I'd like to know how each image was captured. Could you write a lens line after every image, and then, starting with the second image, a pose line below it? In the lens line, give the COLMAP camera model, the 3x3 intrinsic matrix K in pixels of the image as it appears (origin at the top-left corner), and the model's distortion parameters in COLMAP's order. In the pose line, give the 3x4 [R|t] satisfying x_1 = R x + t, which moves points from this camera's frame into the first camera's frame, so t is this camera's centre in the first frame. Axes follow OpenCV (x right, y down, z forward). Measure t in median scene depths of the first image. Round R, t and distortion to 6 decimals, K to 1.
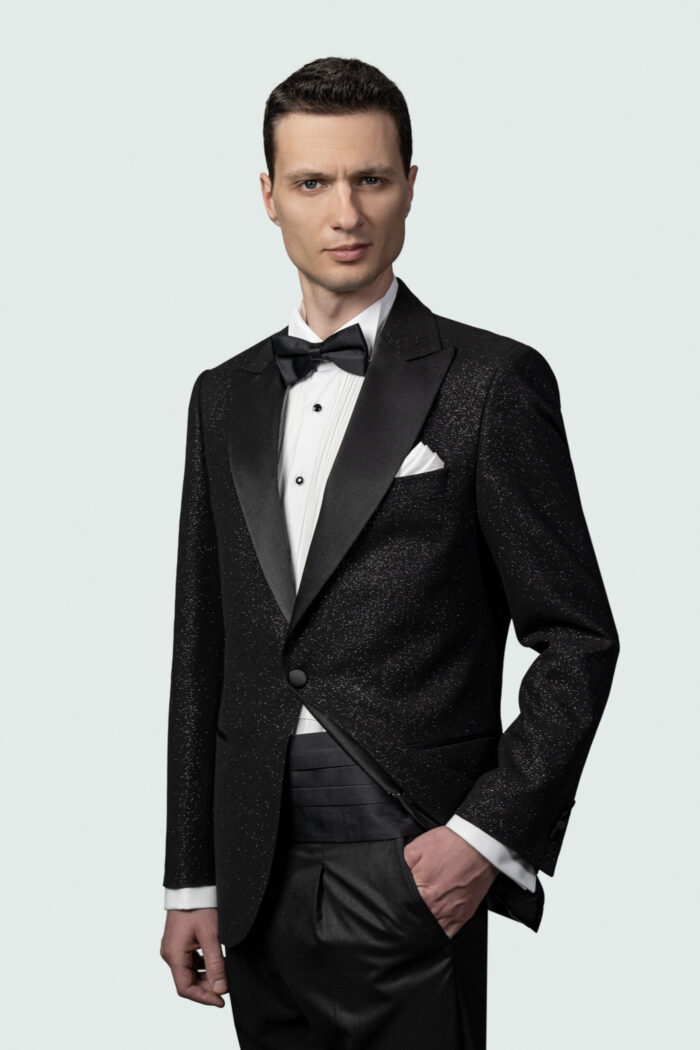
lens RADIAL K [[1693.7, 0, 351.4], [0, 1693.7, 519.3], [0, 0, 1]] dist [0.364123, 0.000000]
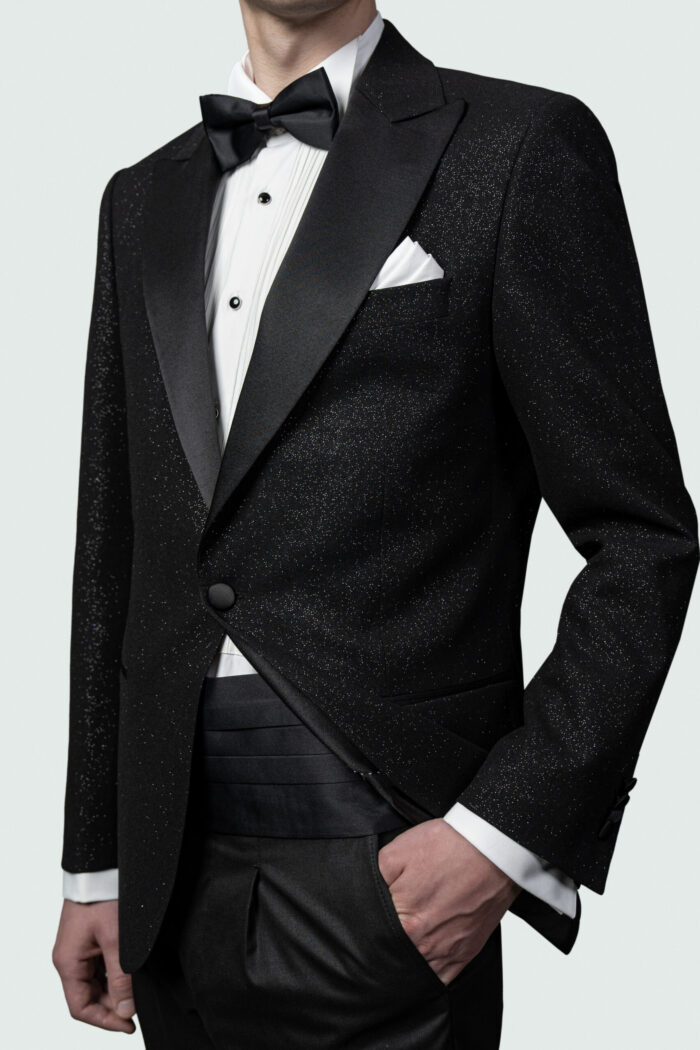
lens RADIAL K [[1240.0, 0, 327.3], [0, 1240.0, 478.8], [0, 0, 1]] dist [0.206738, 0.000000]
pose [[0.998899, 0.008257, -0.046185, 0.031972], [-0.006274, 0.999058, 0.042930, 0.026544], [0.046496, -0.042593, 0.998010, 0.510830]]
